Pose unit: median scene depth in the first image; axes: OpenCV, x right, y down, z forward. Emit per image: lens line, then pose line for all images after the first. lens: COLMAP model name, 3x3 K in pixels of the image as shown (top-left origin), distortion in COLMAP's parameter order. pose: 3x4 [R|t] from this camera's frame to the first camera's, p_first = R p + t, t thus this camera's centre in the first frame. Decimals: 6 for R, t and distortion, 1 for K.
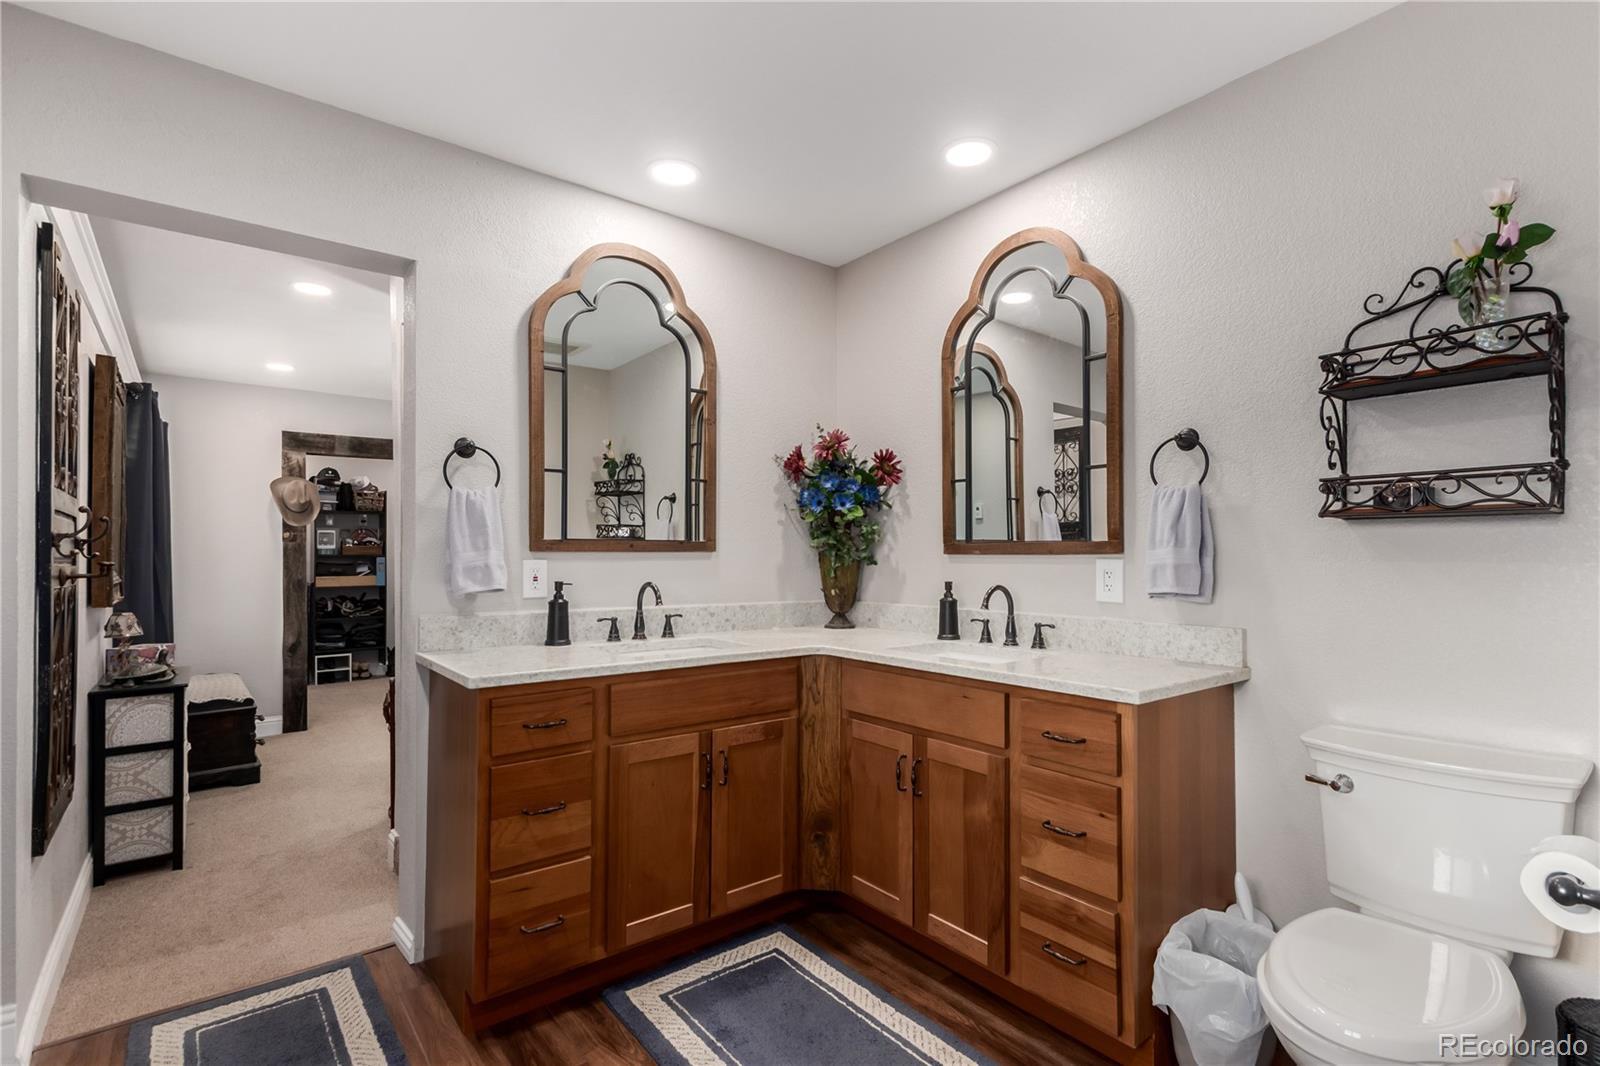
lens RADIAL K [[752.8, 0, 801.5], [0, 752.8, 545.0], [0, 0, 1]] dist [0.013315, 0.000106]
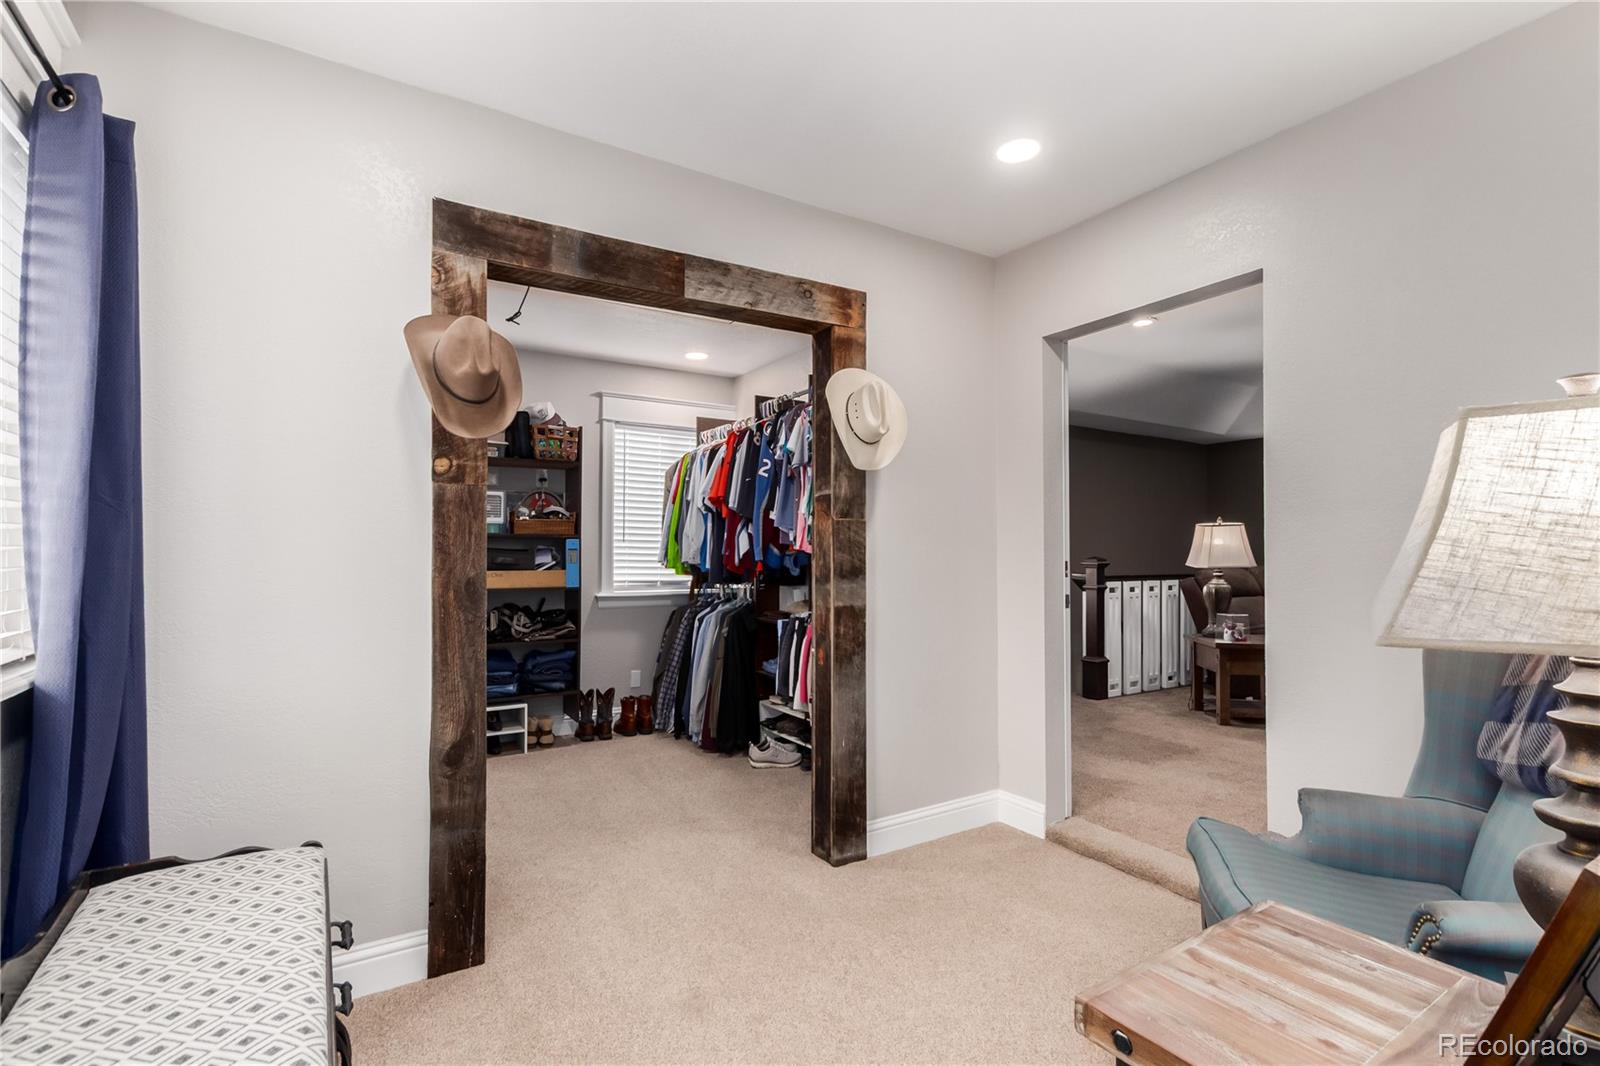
lens RADIAL K [[752.8, 0, 798.7], [0, 752.8, 530.9], [0, 0, 1]] dist [0.013315, 0.000106]
pose [[0.992389, -0.000194, -0.123139, -0.316835], [-0.001503, 0.999905, -0.013689, 0.018203], [0.123130, 0.013770, 0.992295, 0.448968]]
